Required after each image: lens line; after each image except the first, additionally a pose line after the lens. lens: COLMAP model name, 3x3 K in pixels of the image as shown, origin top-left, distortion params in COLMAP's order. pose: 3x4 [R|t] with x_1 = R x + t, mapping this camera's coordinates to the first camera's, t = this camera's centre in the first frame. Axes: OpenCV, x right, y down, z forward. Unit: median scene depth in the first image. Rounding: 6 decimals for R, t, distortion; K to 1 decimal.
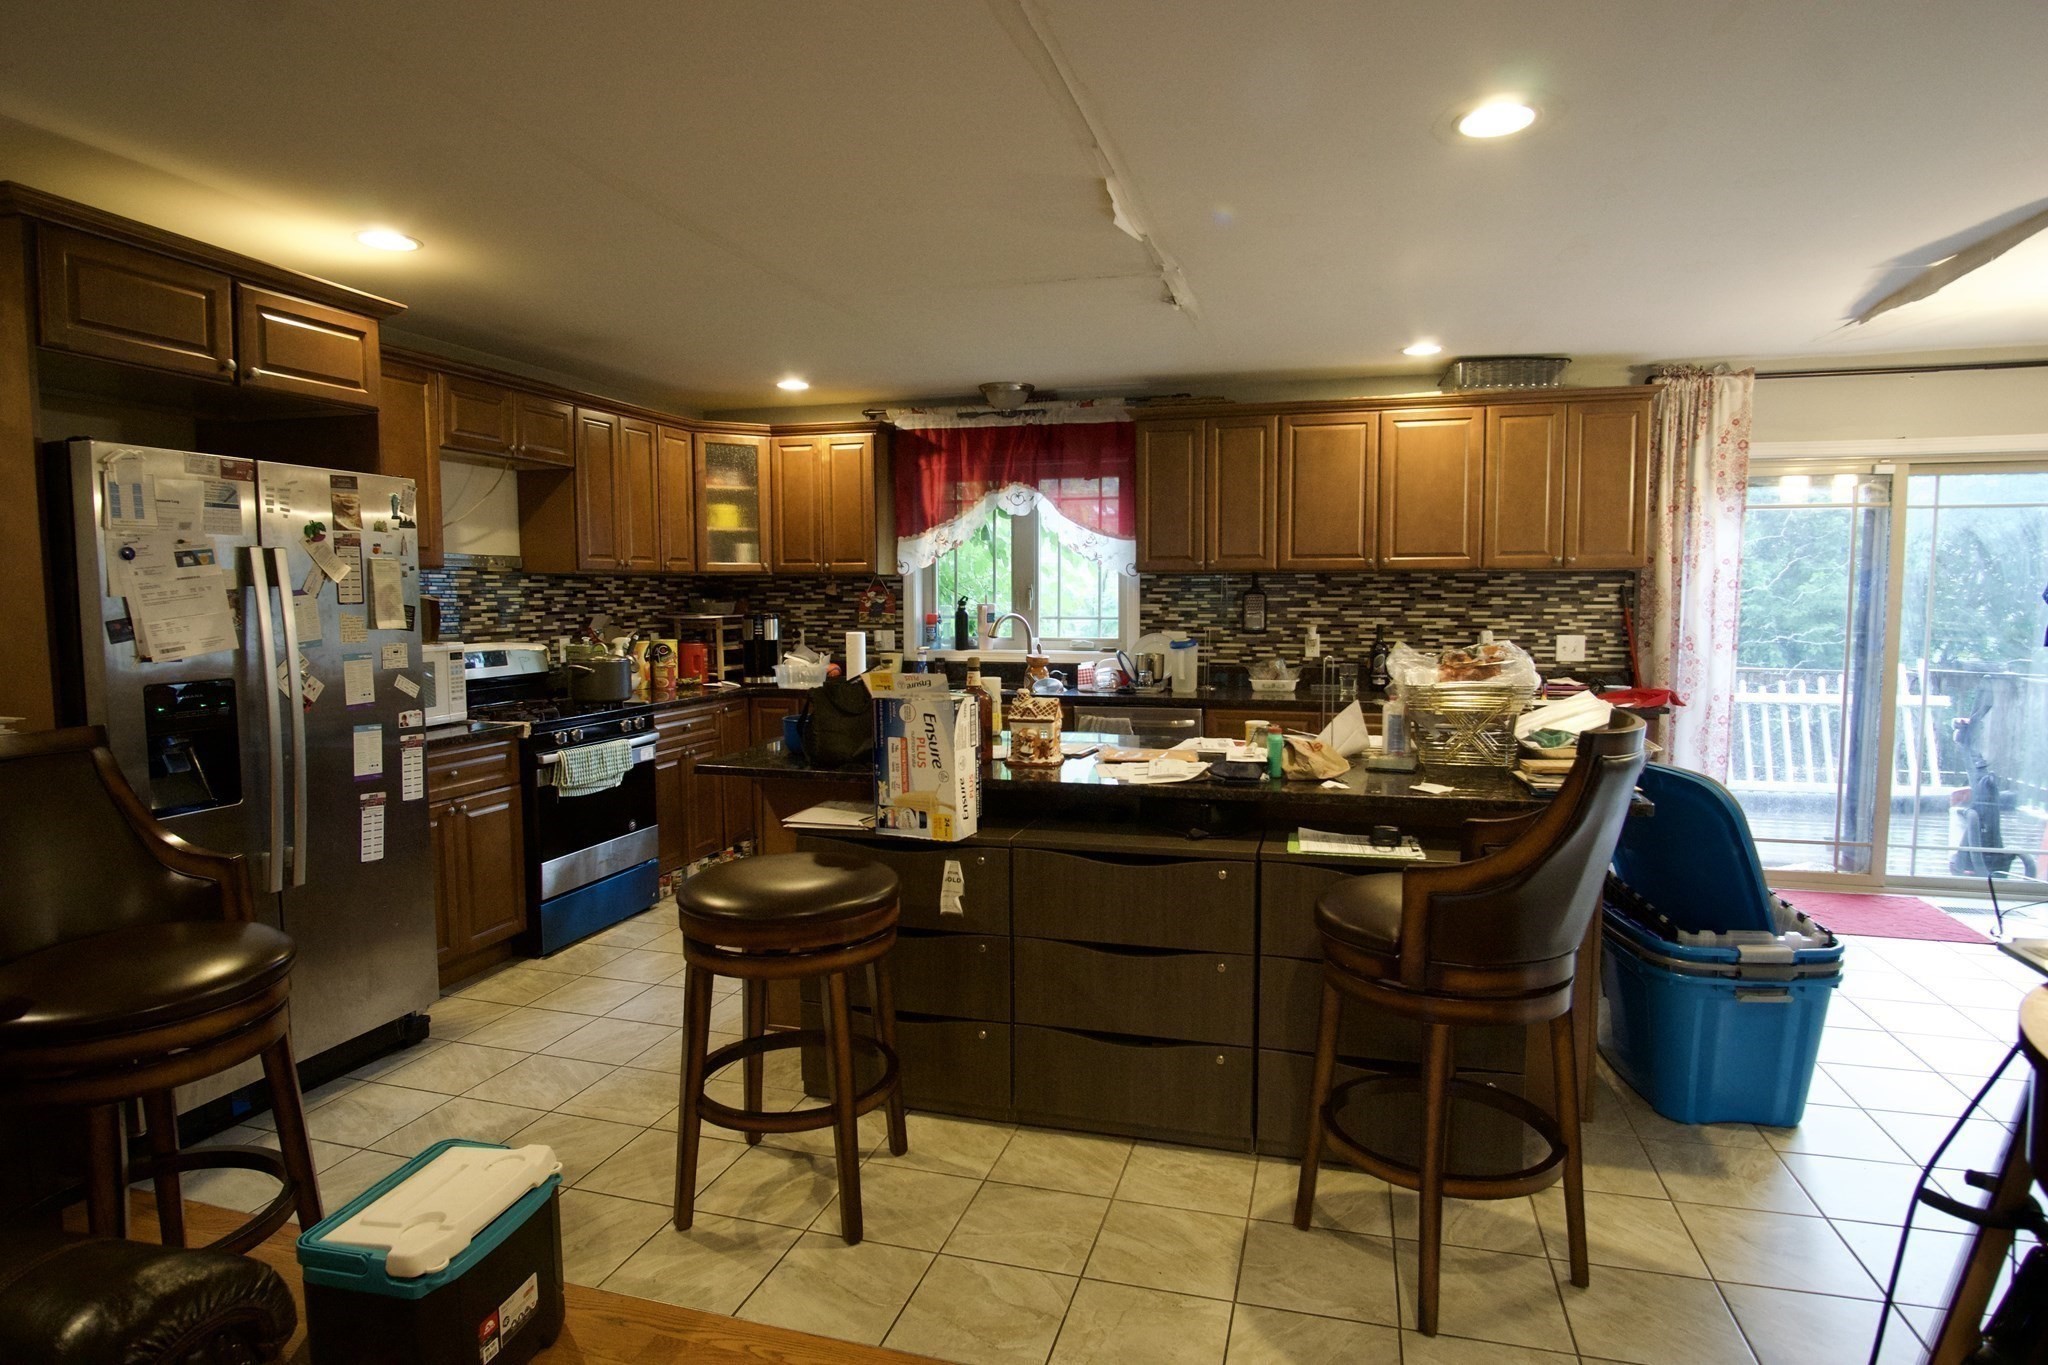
lens RADIAL K [[1145.5, 0, 1010.1], [0, 1145.5, 685.0], [0, 0, 1]] dist [-0.022266, 0.000197]
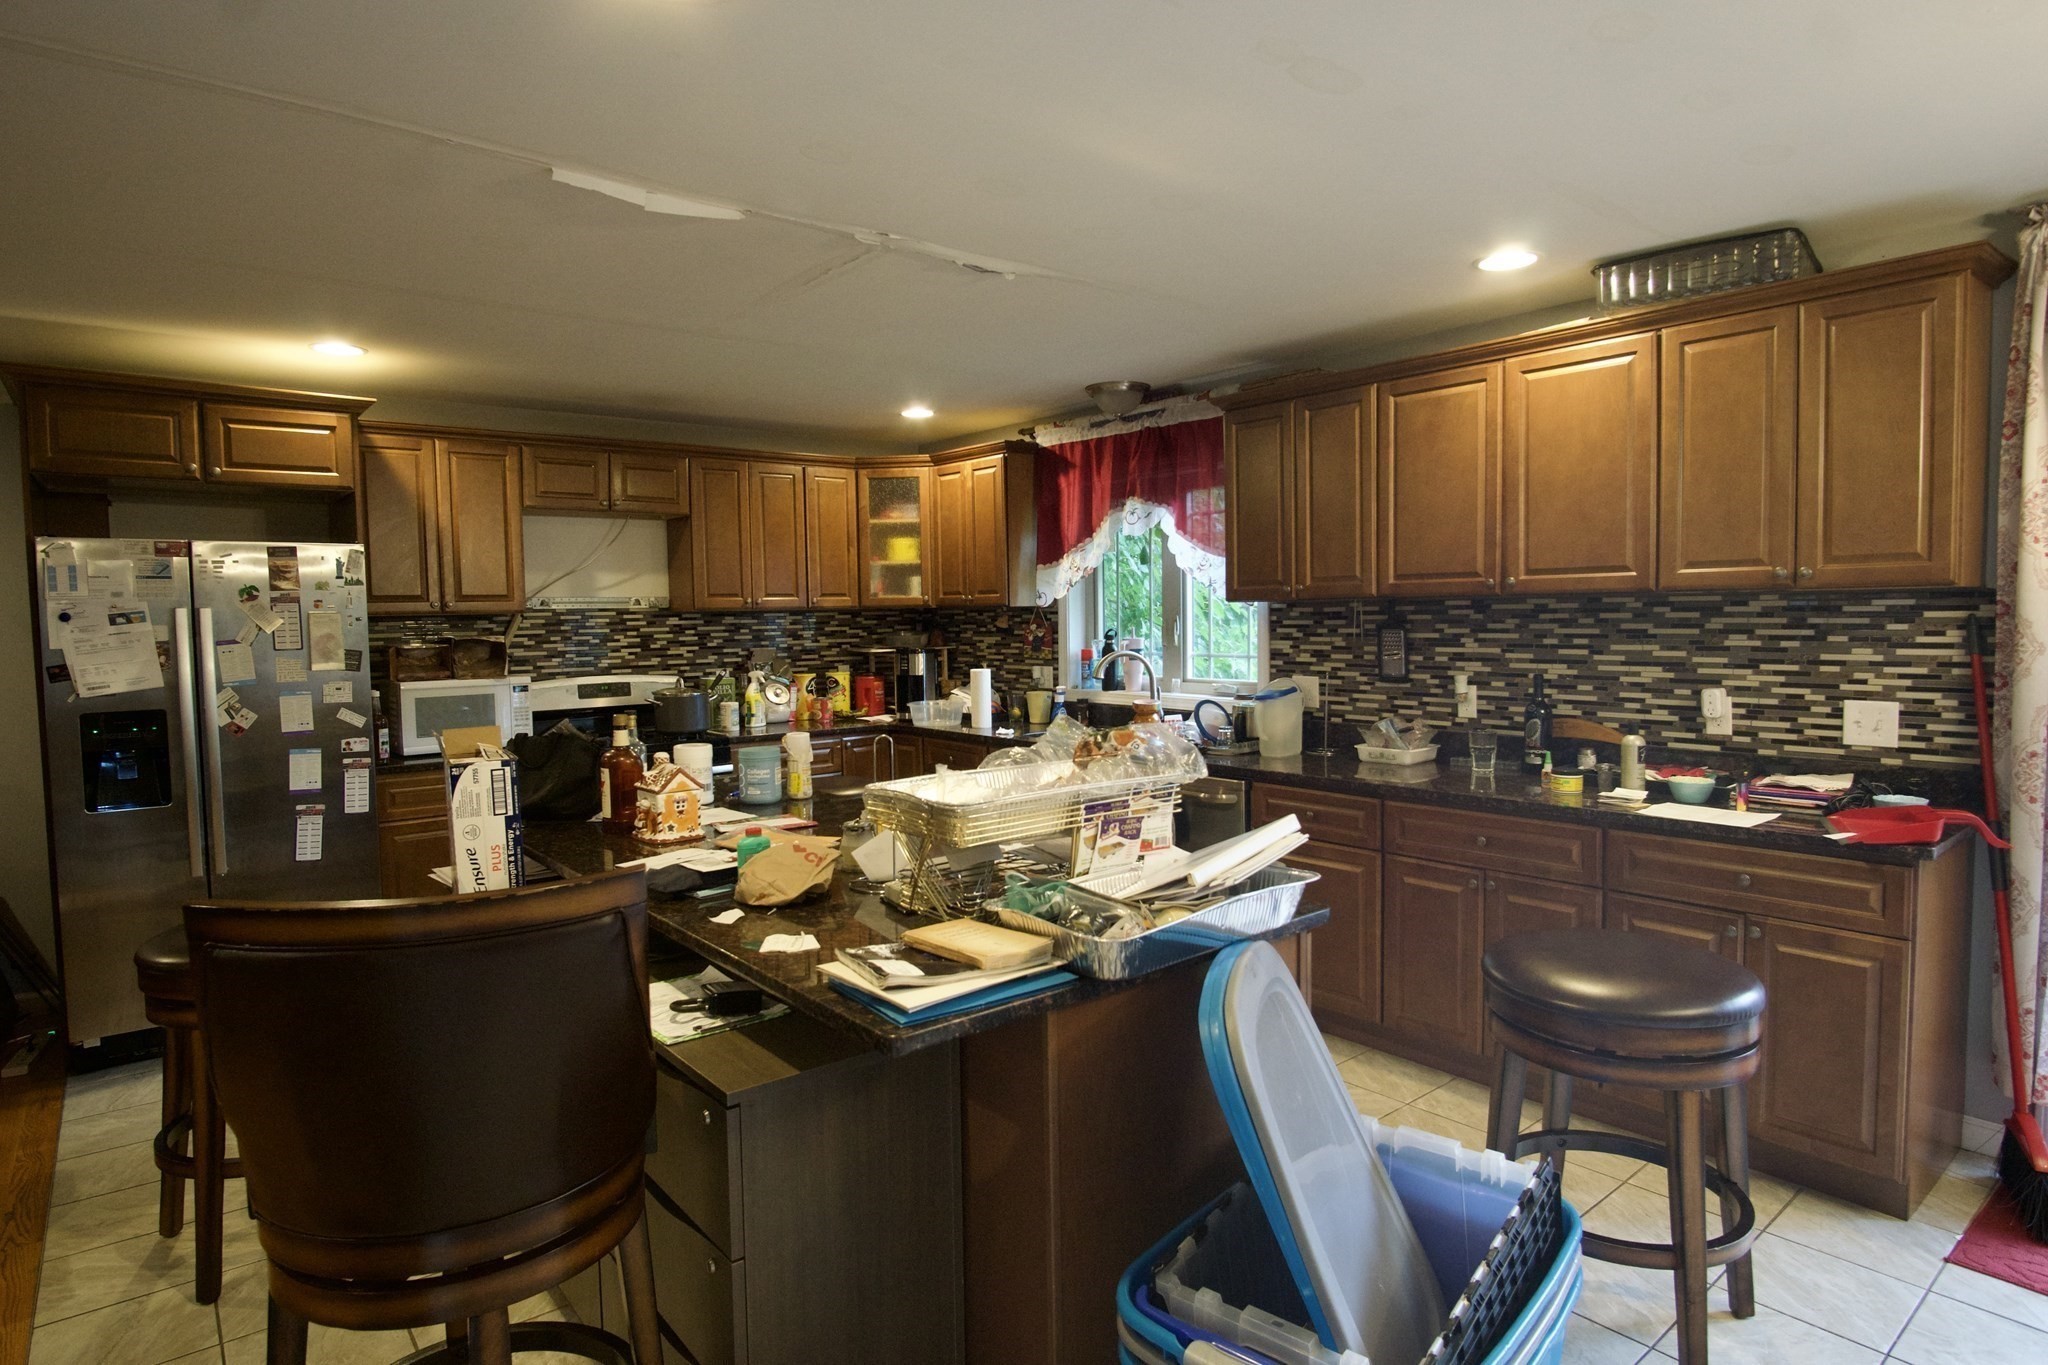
lens RADIAL K [[1145.5, 0, 1017.6], [0, 1145.5, 675.4], [0, 0, 1]] dist [-0.022266, 0.000197]
pose [[0.810655, 0.022777, -0.585081, 0.470460], [-0.034531, 0.999364, -0.008939, -0.036132], [0.584505, 0.027450, 0.810926, 0.280054]]
